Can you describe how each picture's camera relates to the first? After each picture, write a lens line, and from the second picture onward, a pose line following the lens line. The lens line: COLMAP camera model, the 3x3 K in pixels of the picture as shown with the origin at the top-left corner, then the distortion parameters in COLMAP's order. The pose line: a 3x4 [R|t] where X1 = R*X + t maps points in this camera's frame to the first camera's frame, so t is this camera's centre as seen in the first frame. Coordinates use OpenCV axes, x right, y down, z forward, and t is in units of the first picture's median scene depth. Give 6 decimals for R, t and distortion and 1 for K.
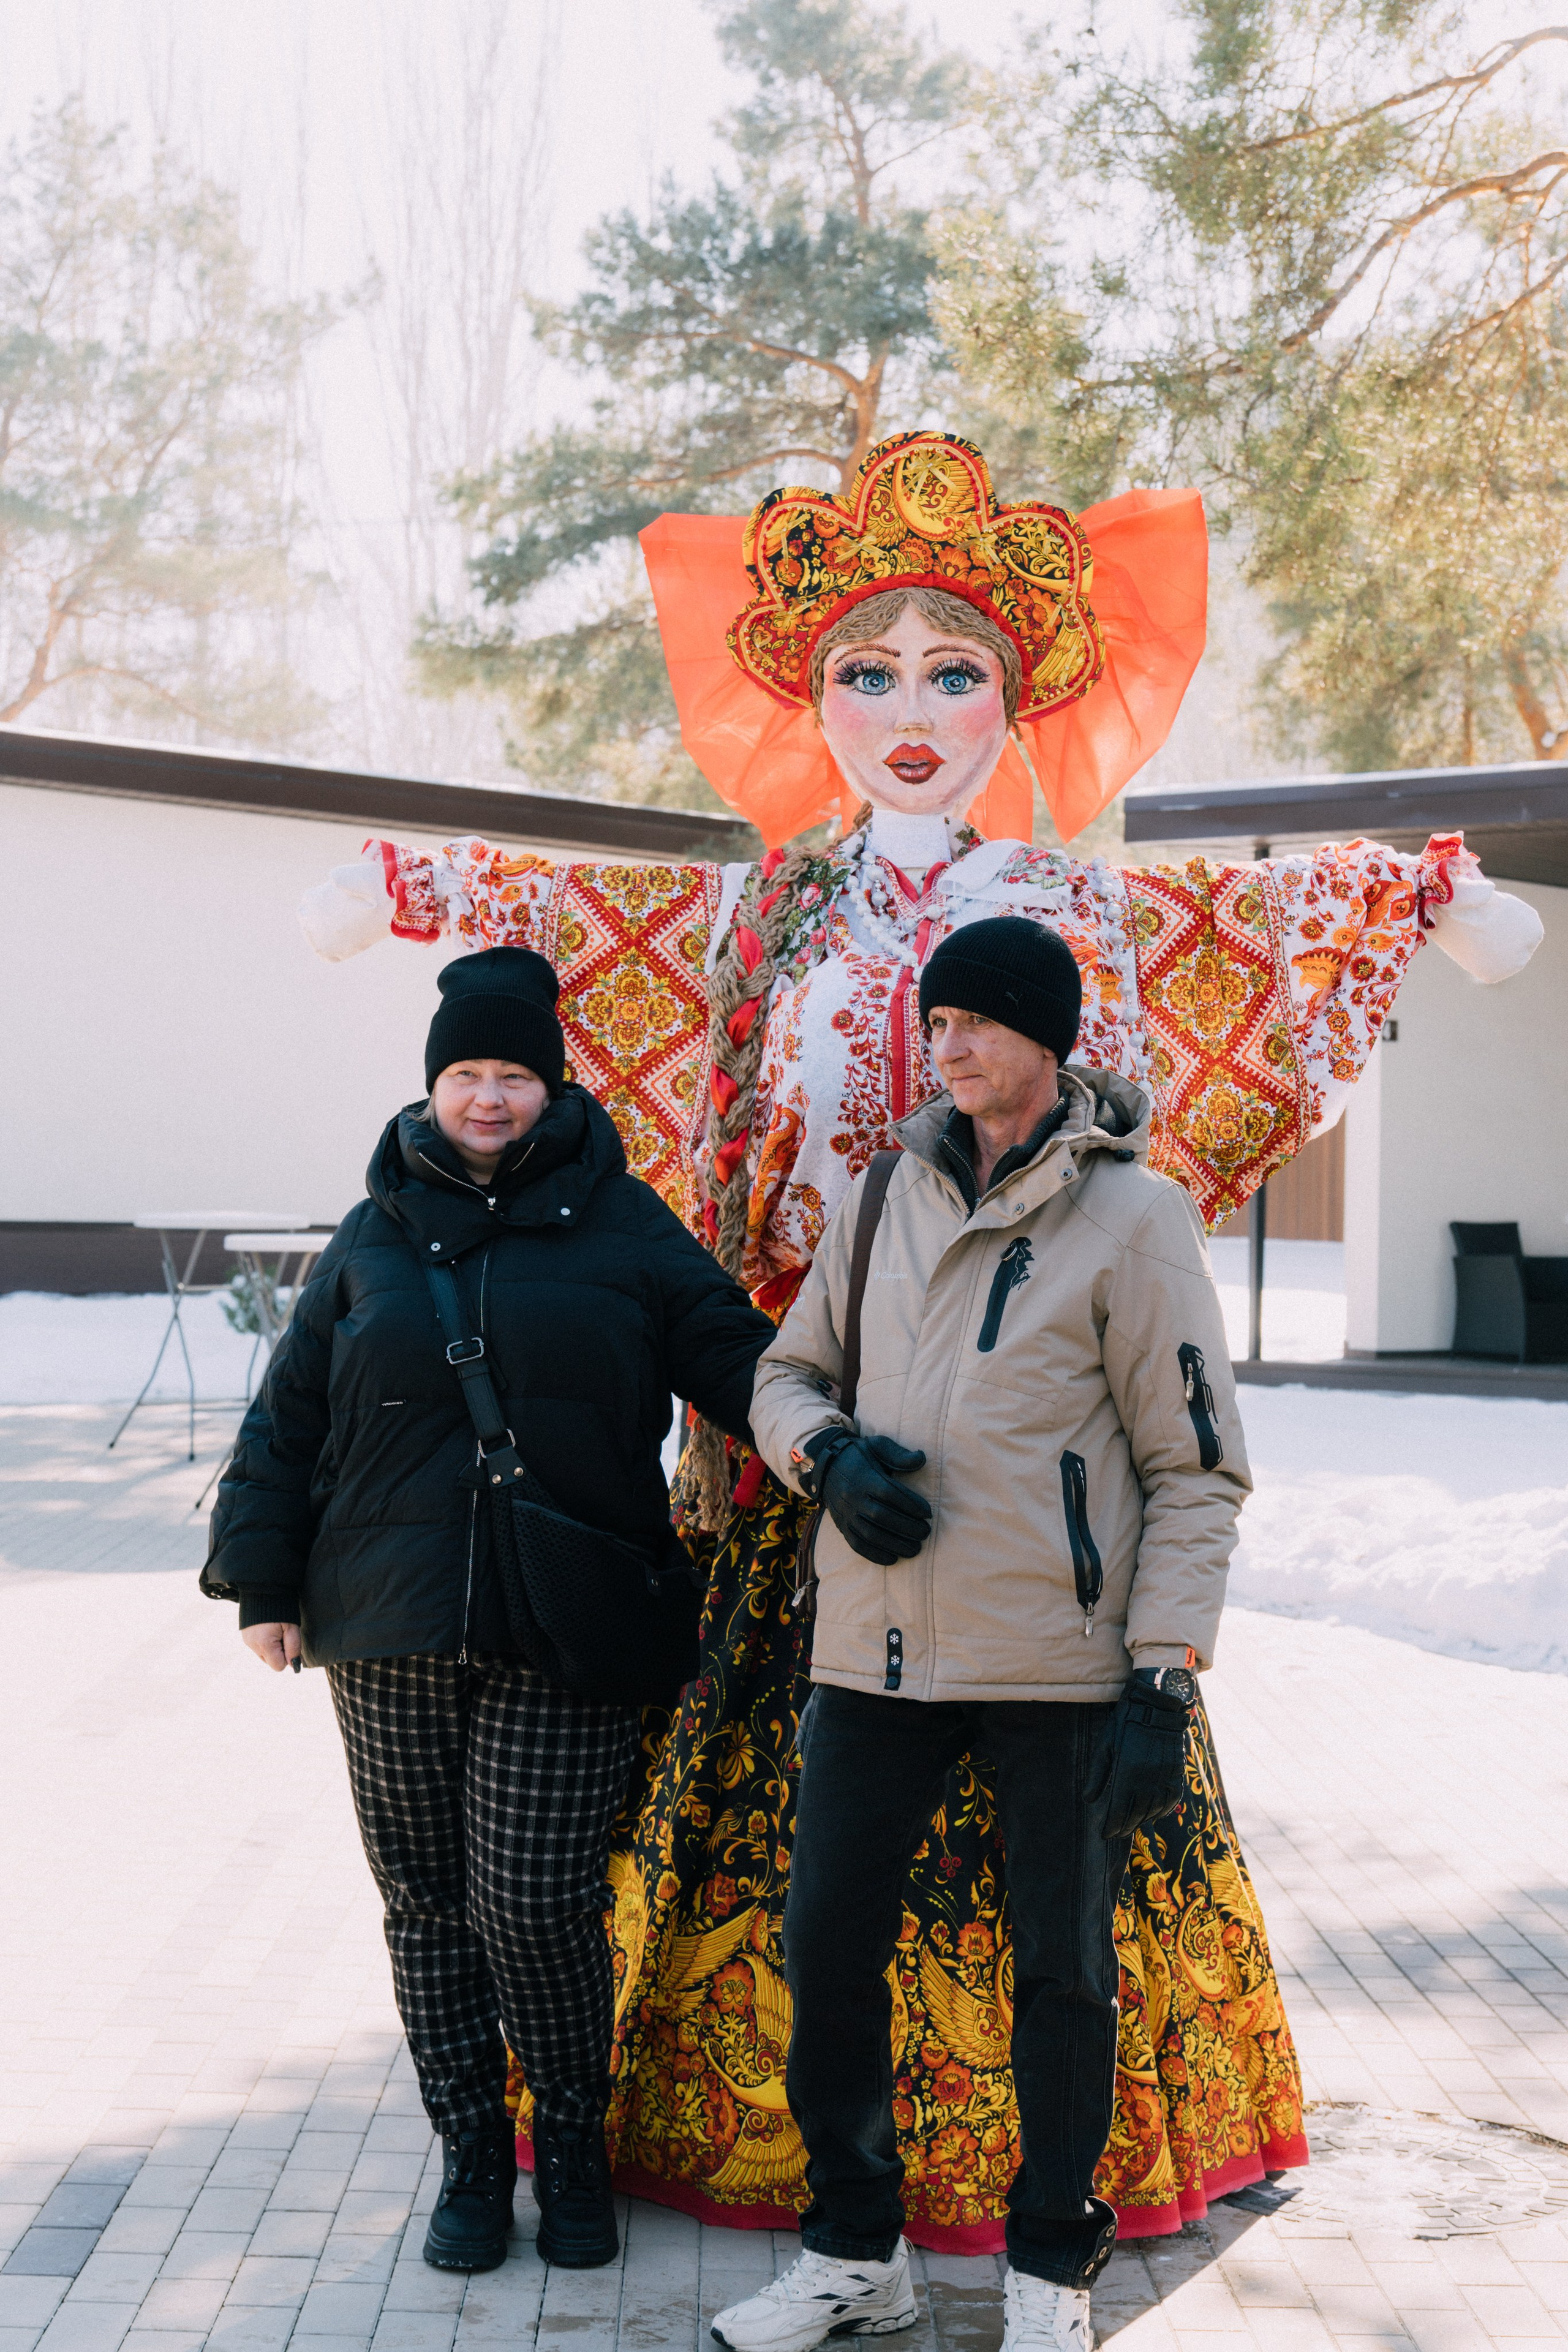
lens RADIAL K [[3220.1, 0, 790.8], [0, 3220.1, 1165.8], [0, 0, 1]] dist [0.015263, 0.000000]
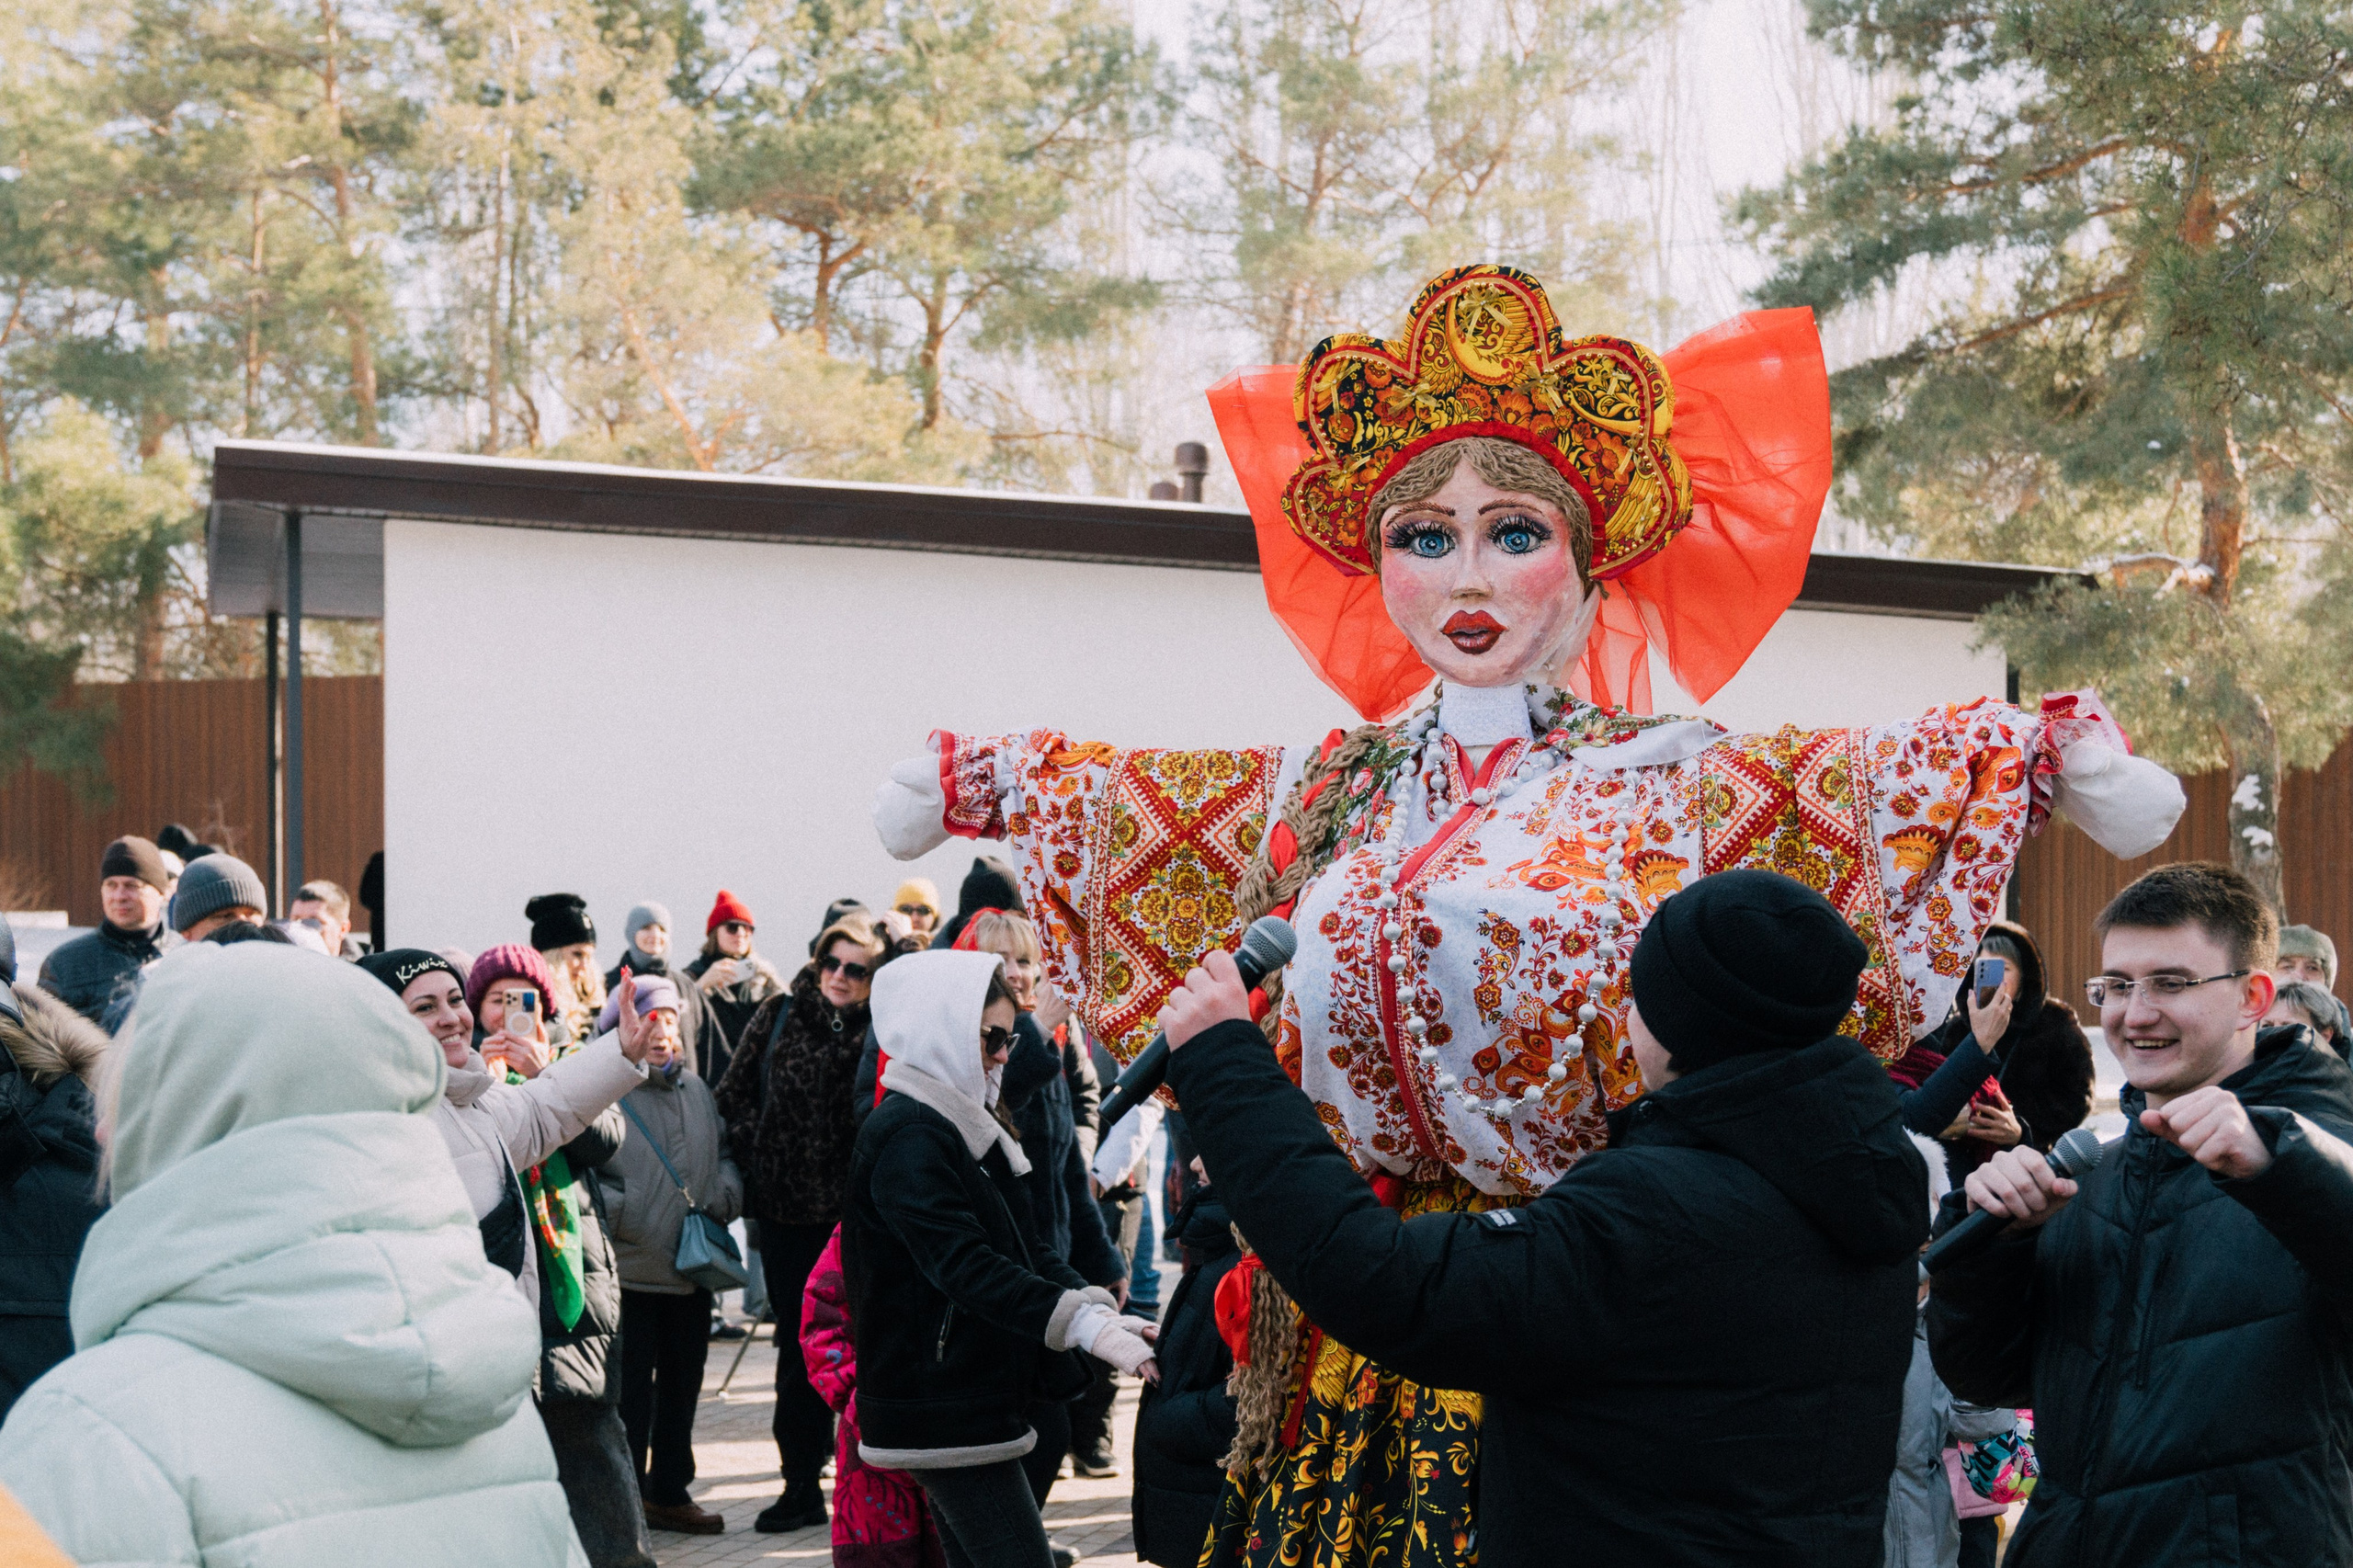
lens RADIAL K [[3623.8, 0, 1315.6], [0, 3623.8, 1041.3], [0, 0, 1]] dist [0.005058, 0.000000]
pose [[0.965284, -0.008426, -0.261068, 0.261247], [0.014779, 0.999640, 0.022382, -0.032783], [0.260786, -0.025463, 0.965061, -0.002925]]
